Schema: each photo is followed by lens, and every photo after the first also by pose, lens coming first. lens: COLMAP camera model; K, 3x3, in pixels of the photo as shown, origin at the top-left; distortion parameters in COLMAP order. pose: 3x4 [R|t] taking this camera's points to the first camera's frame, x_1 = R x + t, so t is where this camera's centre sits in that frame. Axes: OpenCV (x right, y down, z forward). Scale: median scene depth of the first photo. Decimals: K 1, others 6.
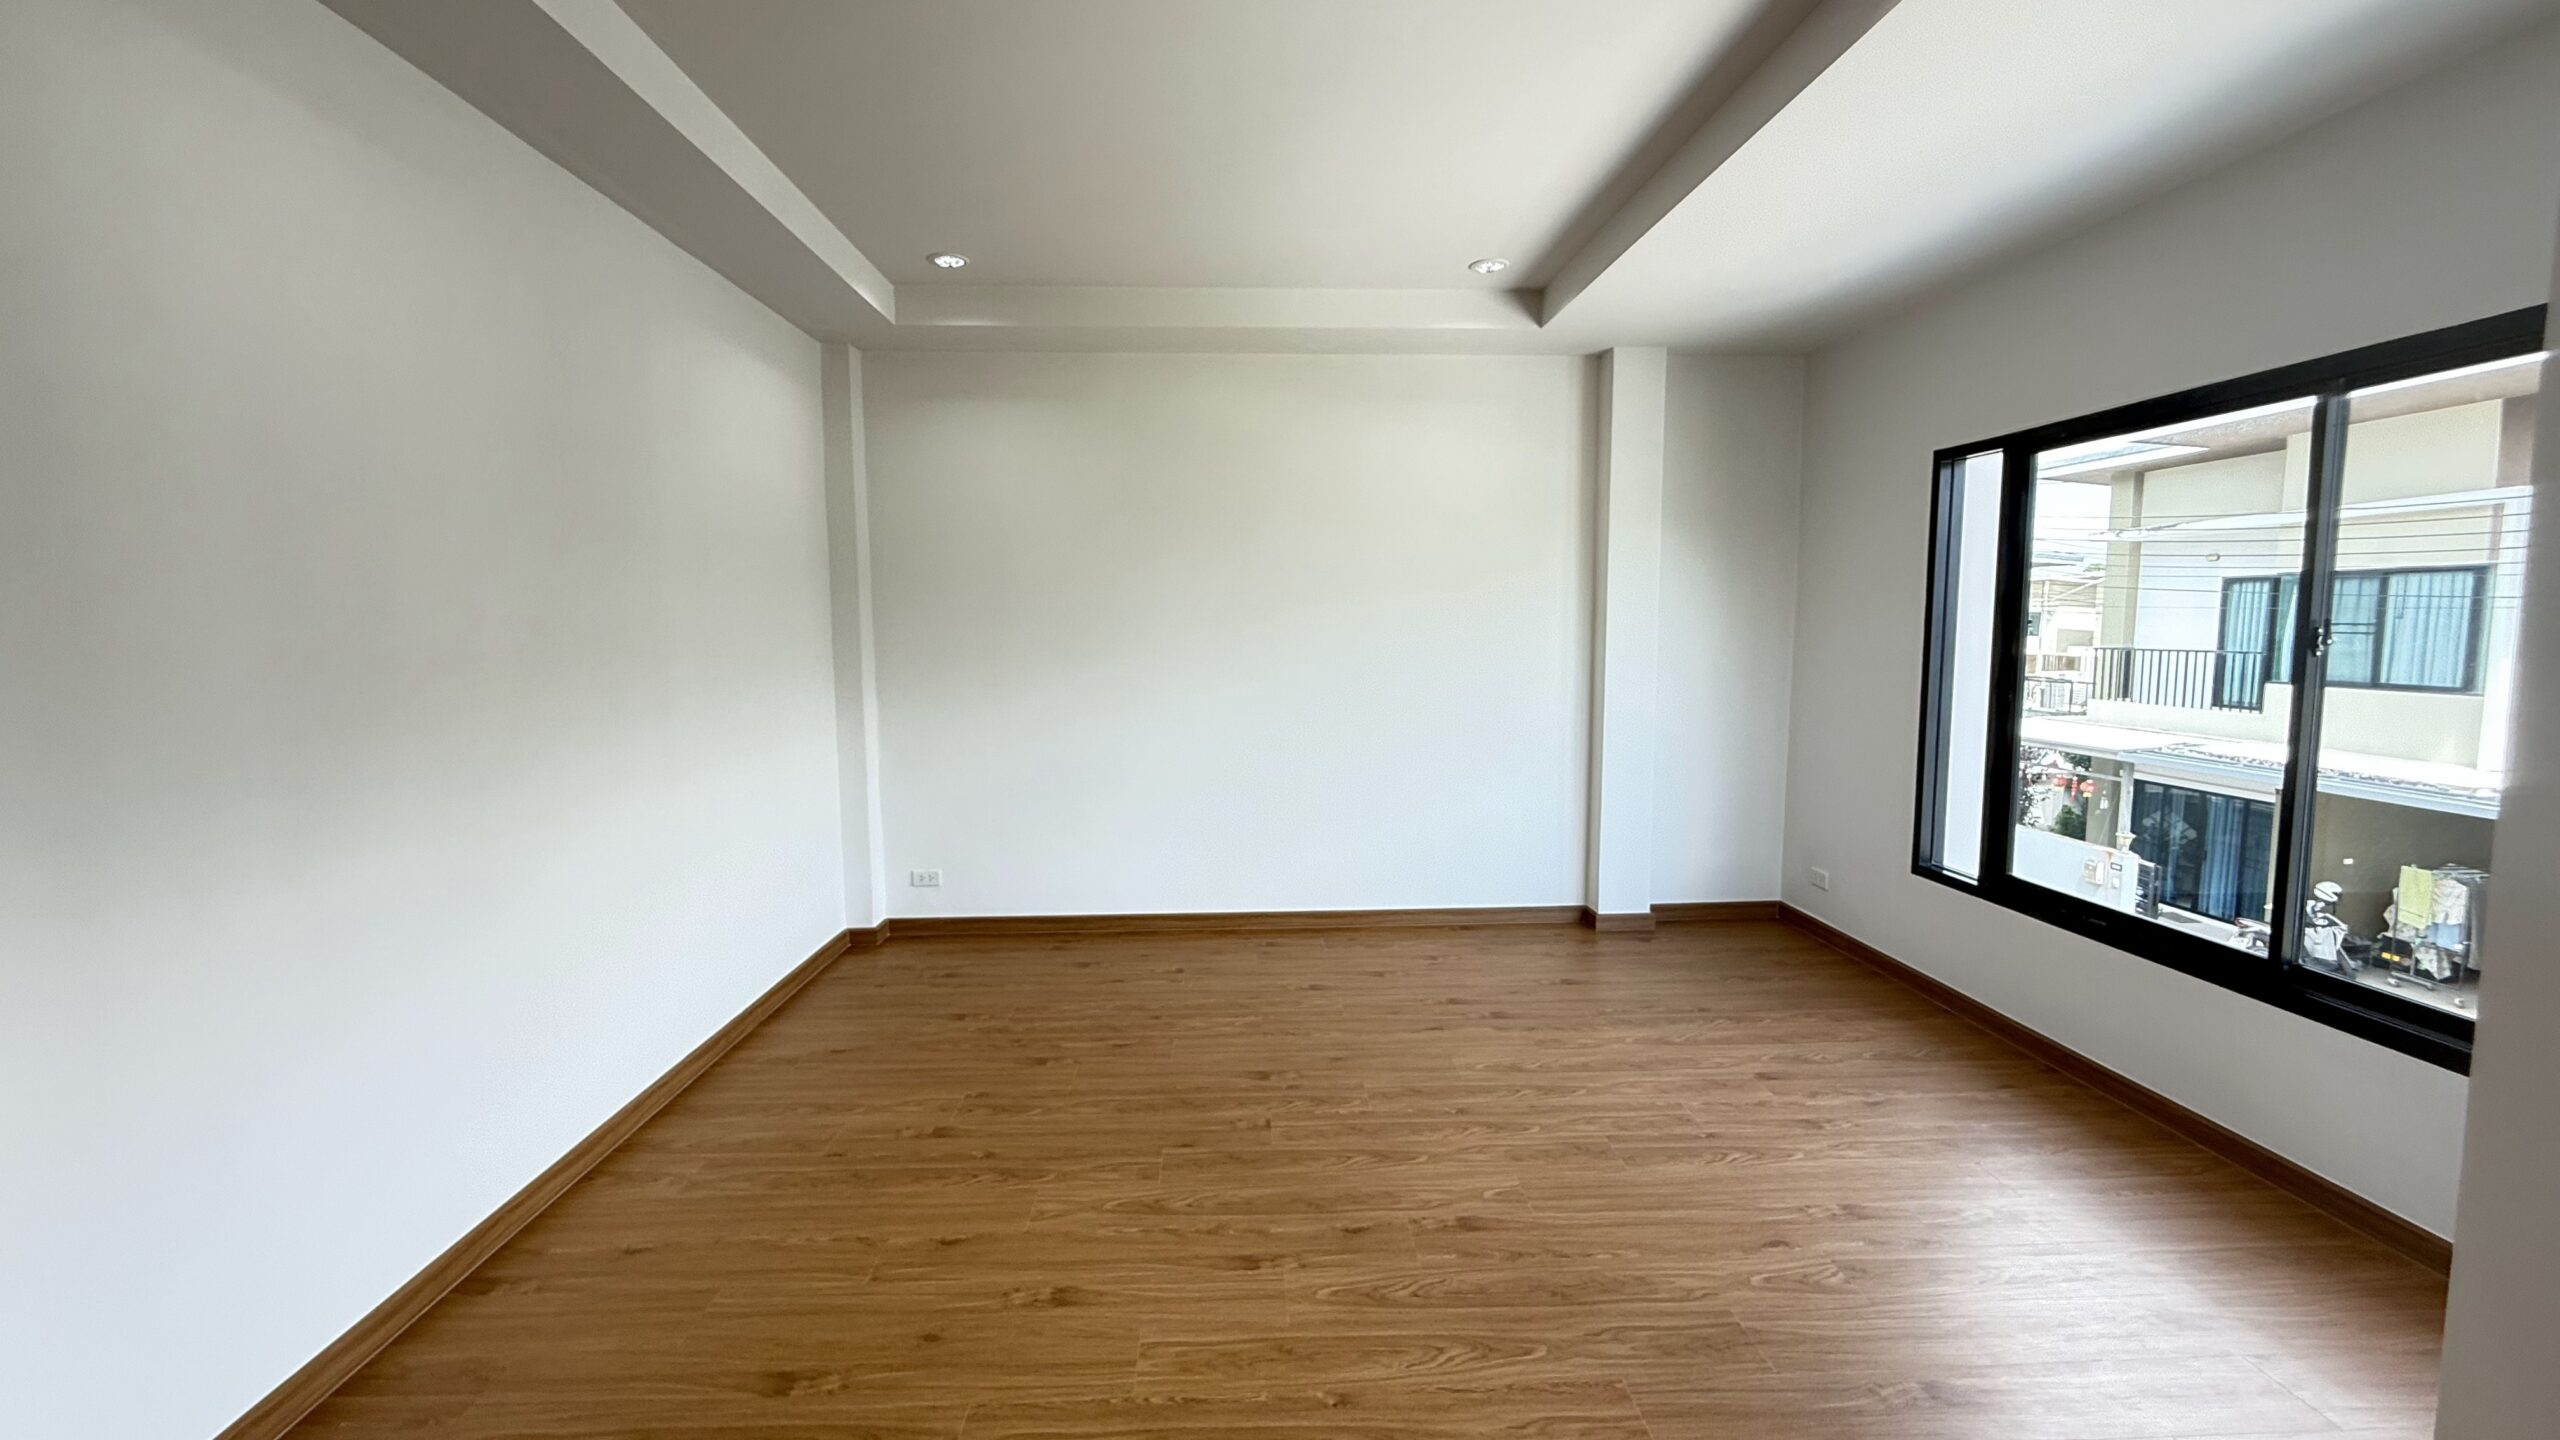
lens RADIAL K [[1035.4, 0, 1252.4], [0, 1035.4, 710.0], [0, 0, 1]] dist [-0.001985, -0.000424]
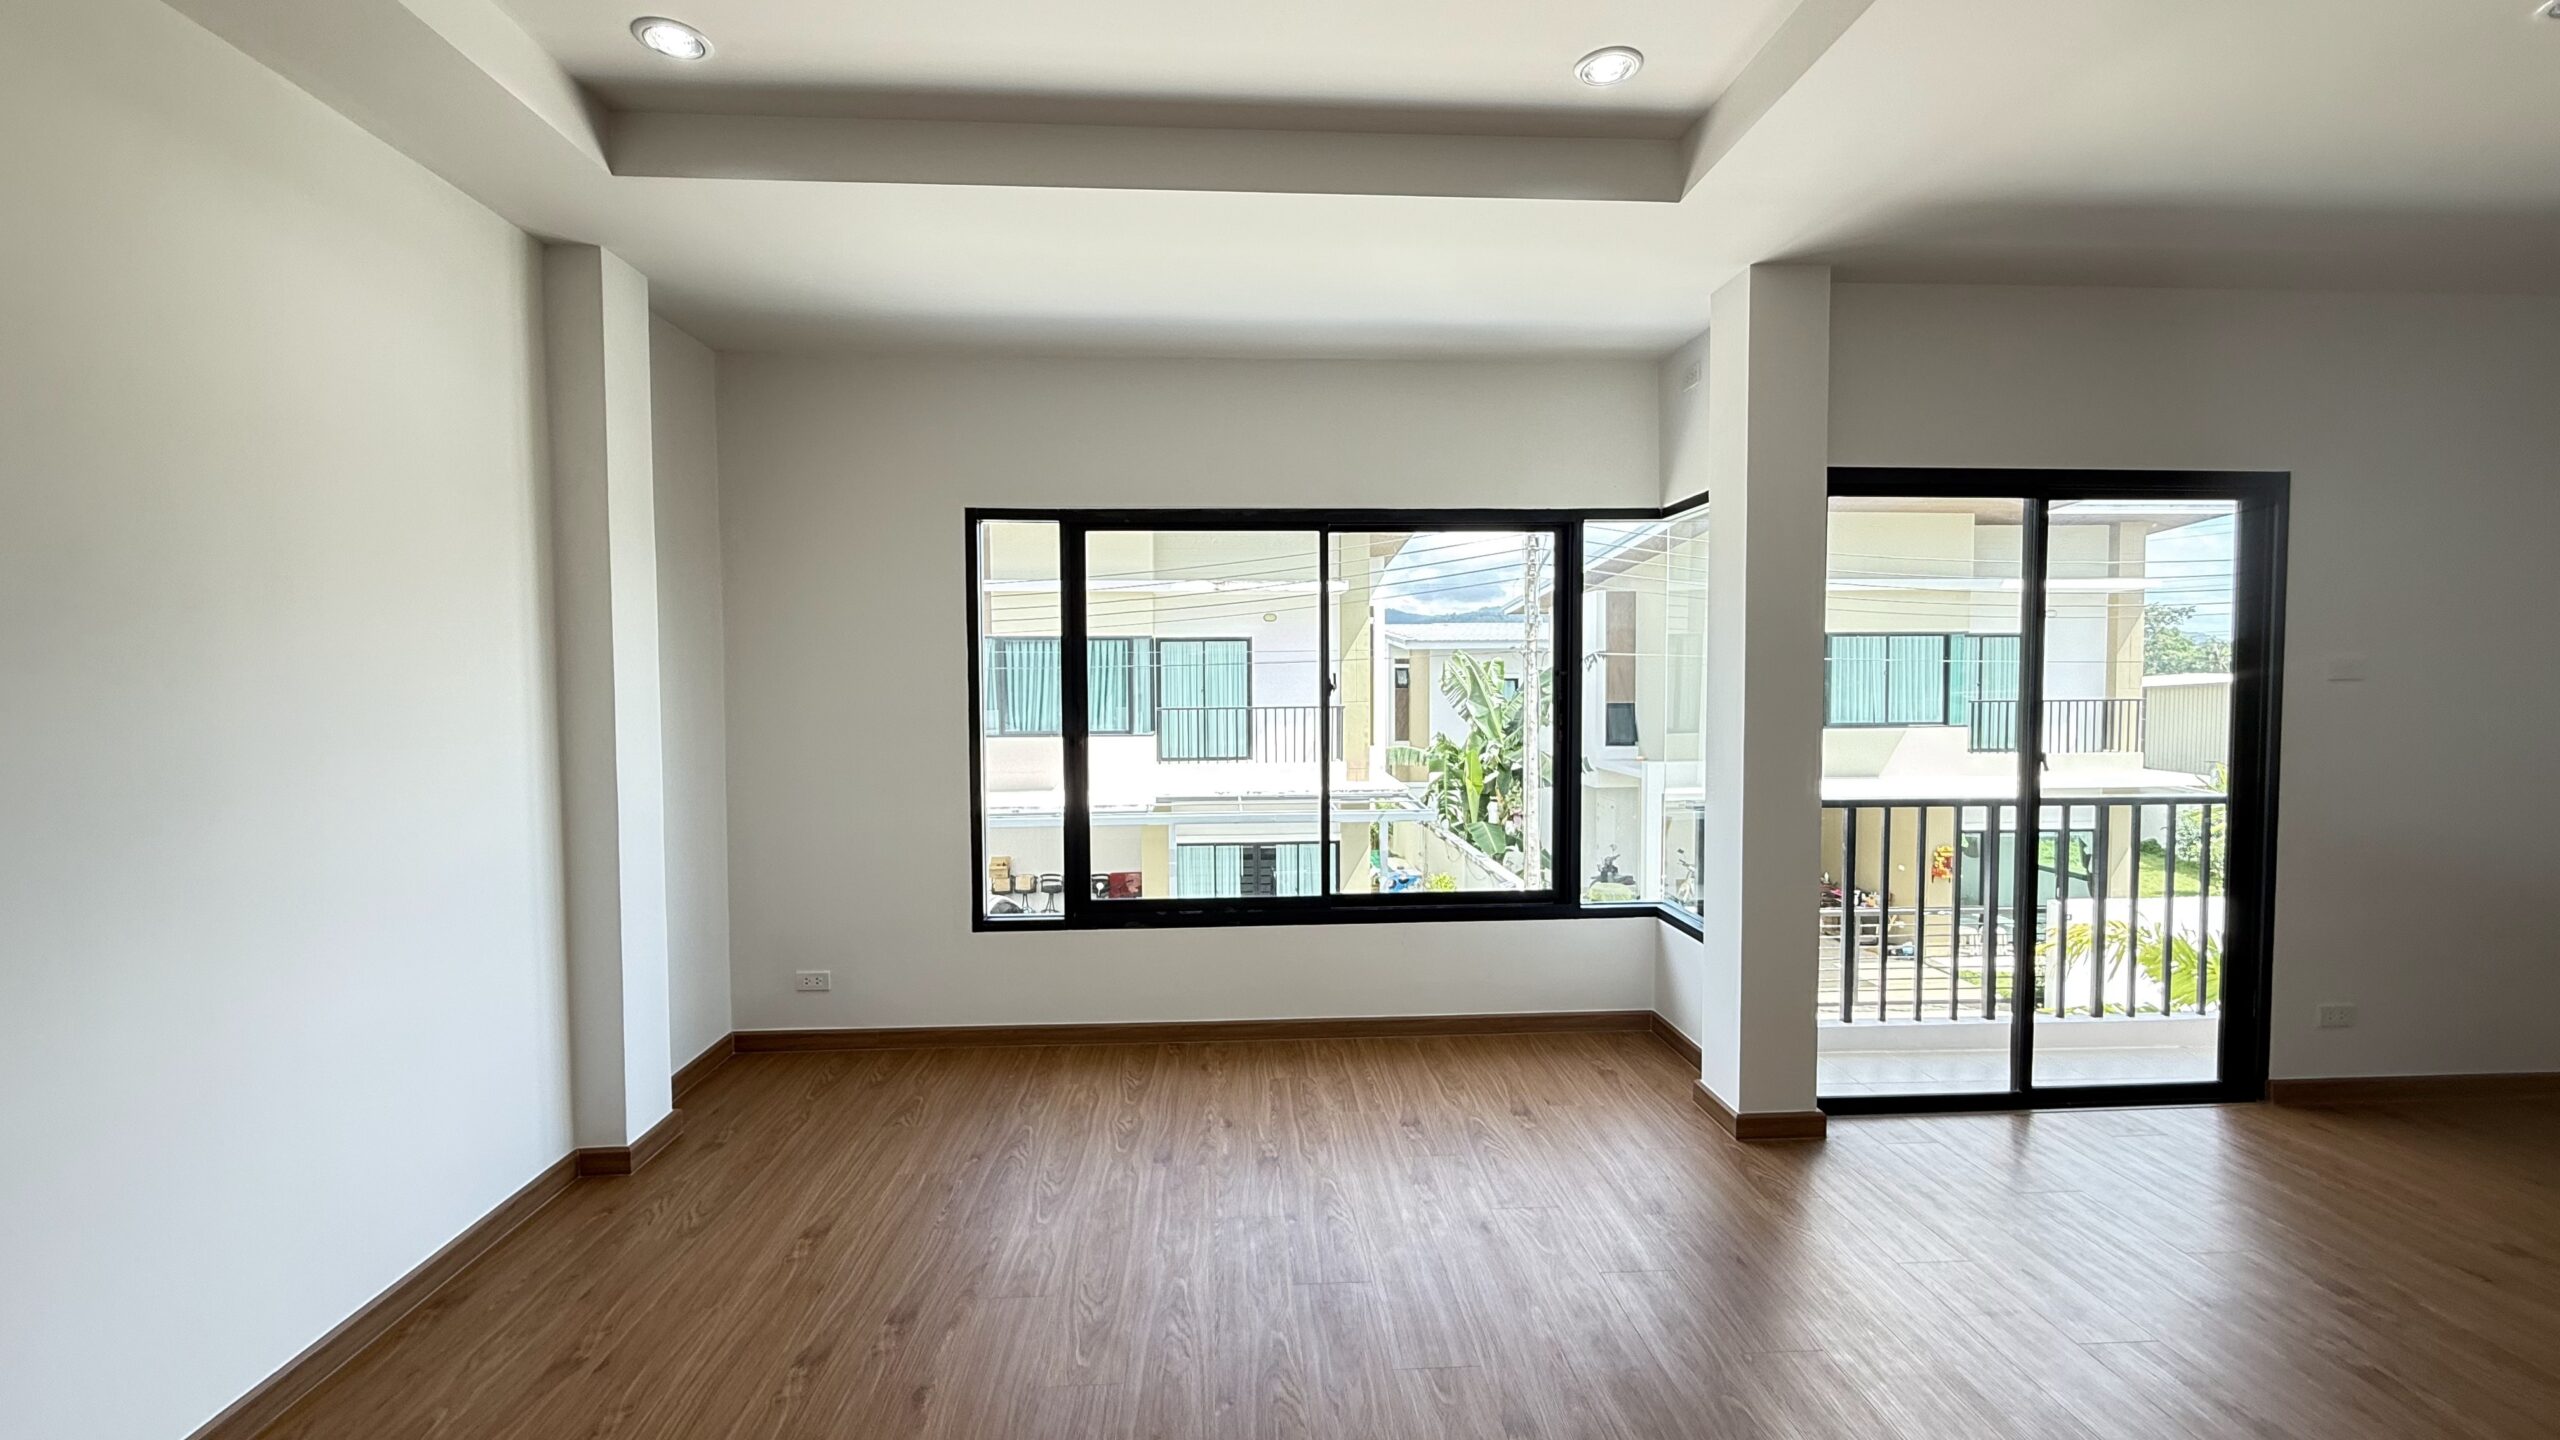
lens RADIAL K [[1019.1, 0, 1280.0], [0, 1019.1, 720.0], [0, 0, 1]] dist [-0.004664, -0.000512]
pose [[-0.025564, -0.042758, 0.998758, -0.541061], [0.093577, 0.994596, 0.044975, -0.097591], [-0.995284, 0.094611, -0.021425, 1.162026]]
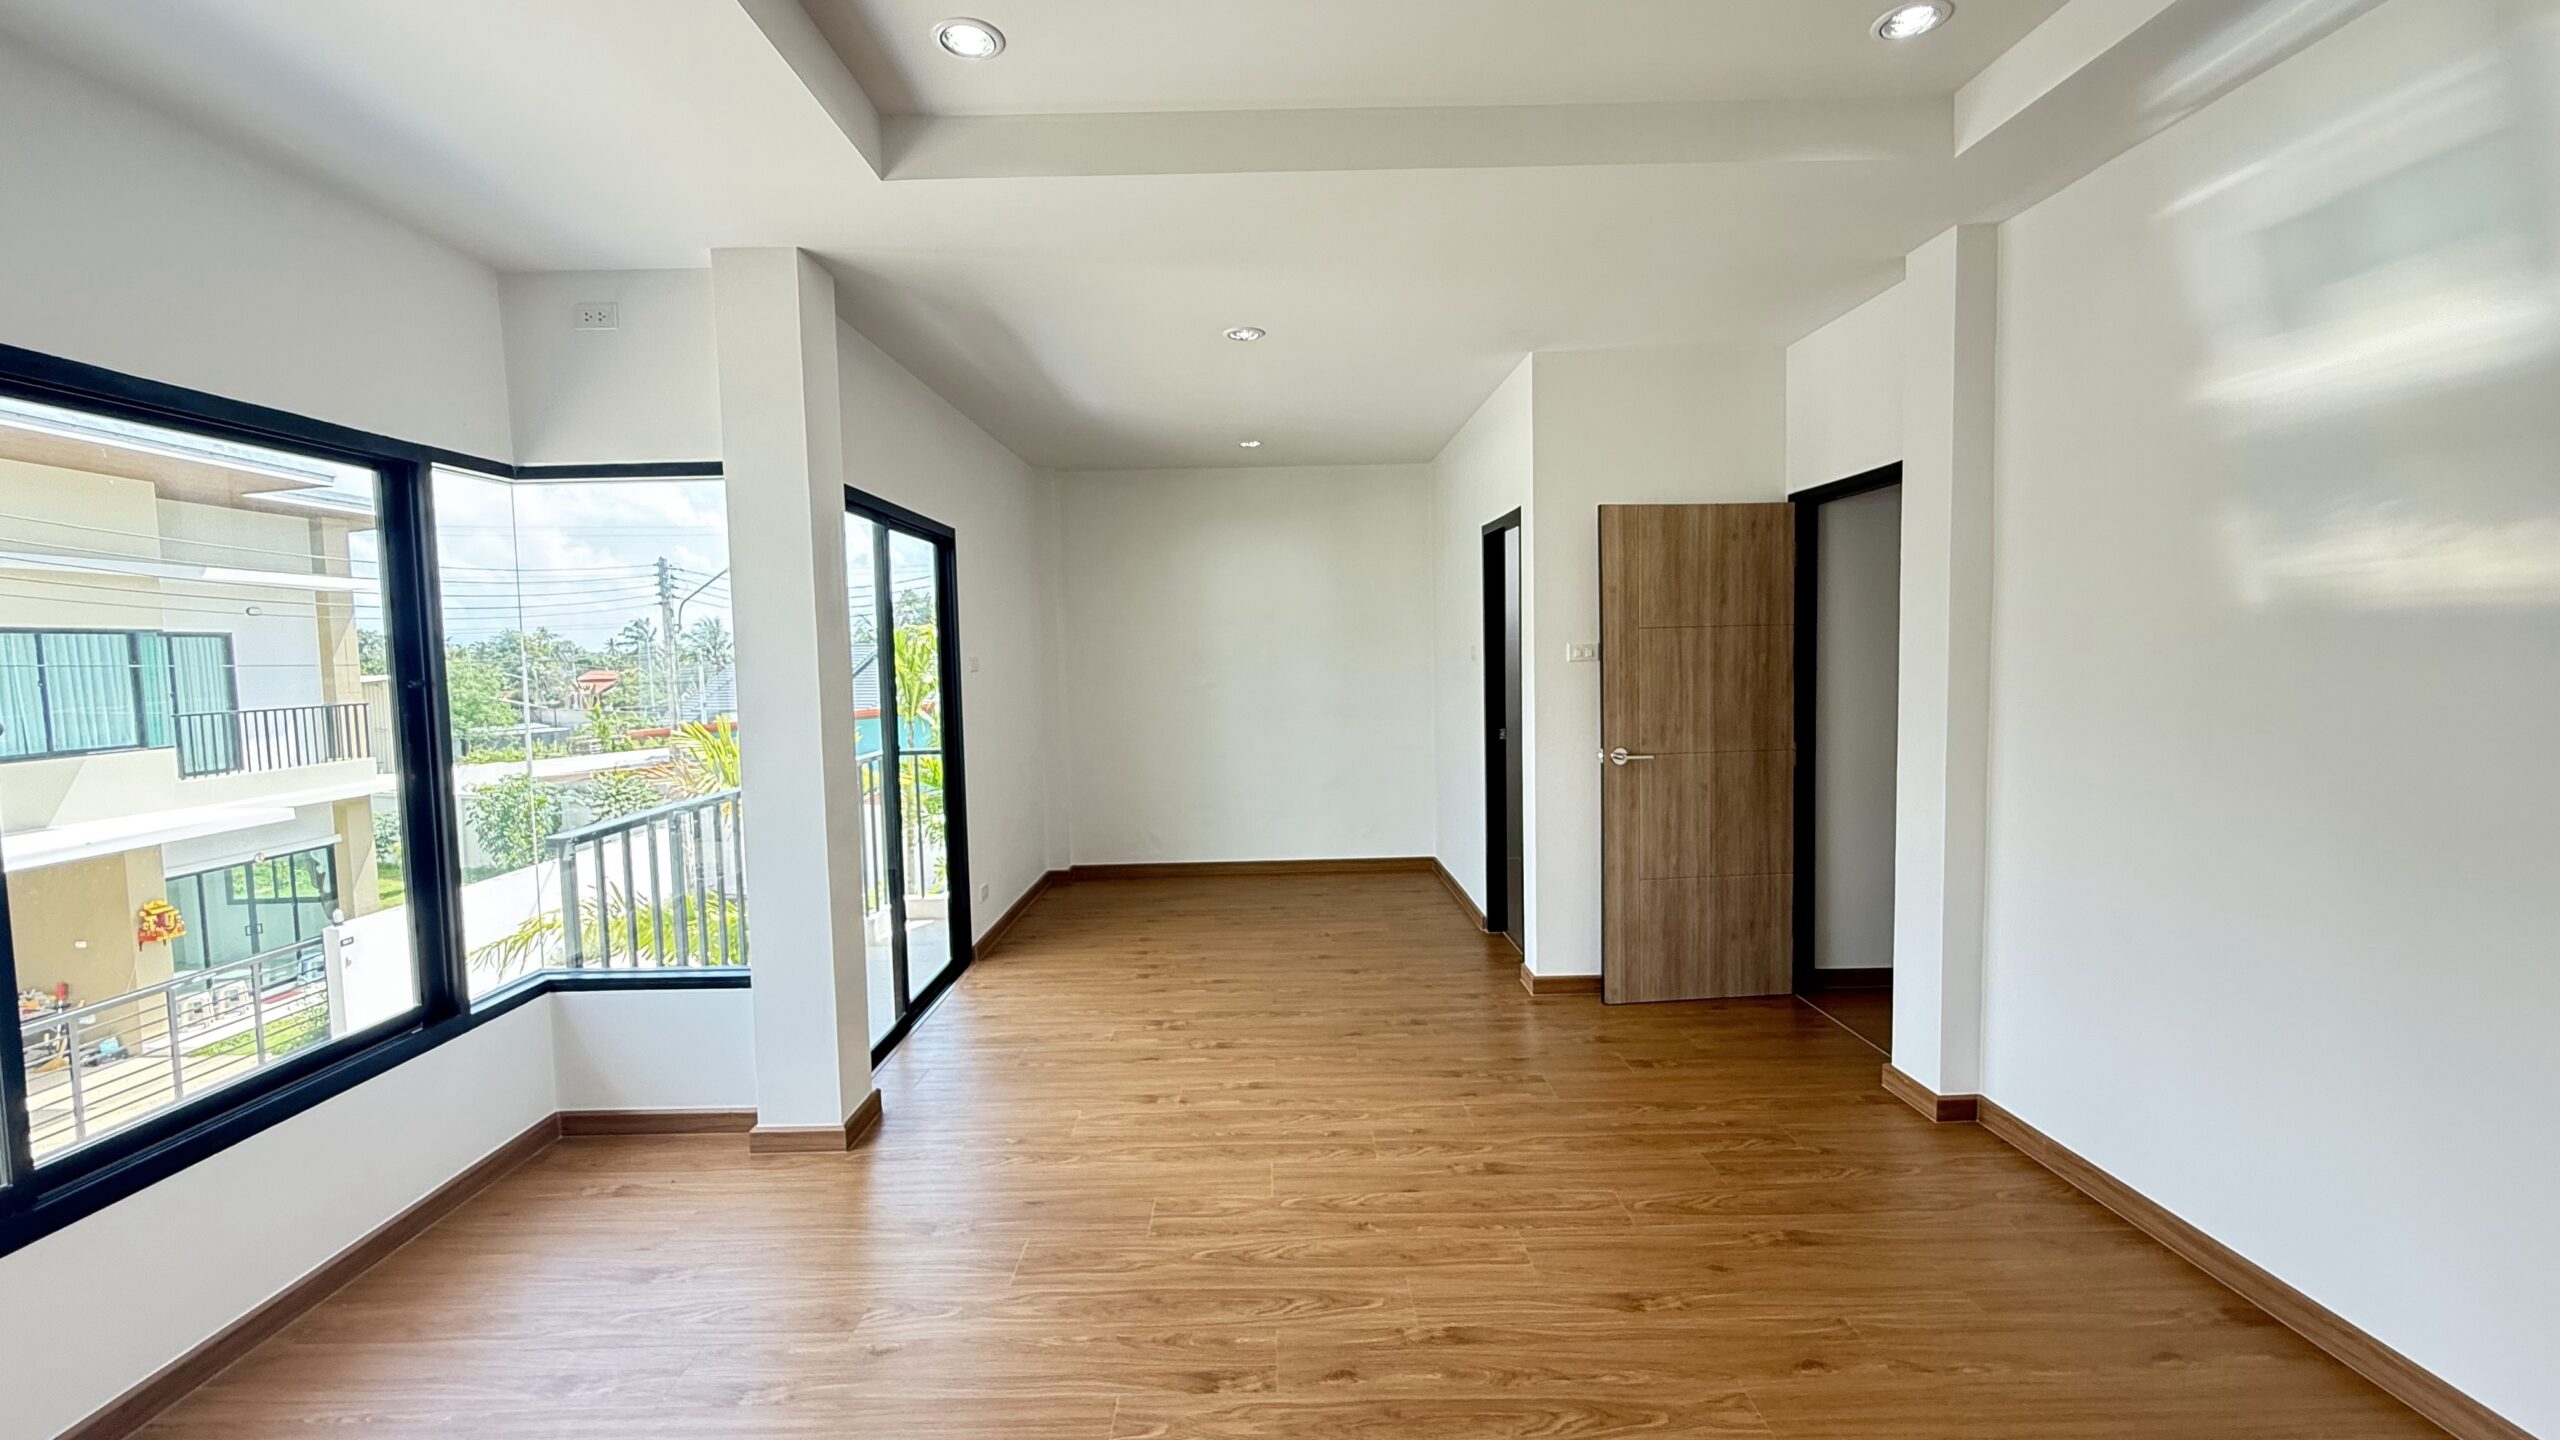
lens RADIAL K [[1035.4, 0, 1252.4], [0, 1035.4, 710.0], [0, 0, 1]] dist [-0.001985, -0.000424]
pose [[-0.998977, 0.025777, 0.037155, 0.126688], [0.031036, 0.988391, 0.148727, -0.166708], [-0.032890, 0.149728, -0.988180, 1.754424]]
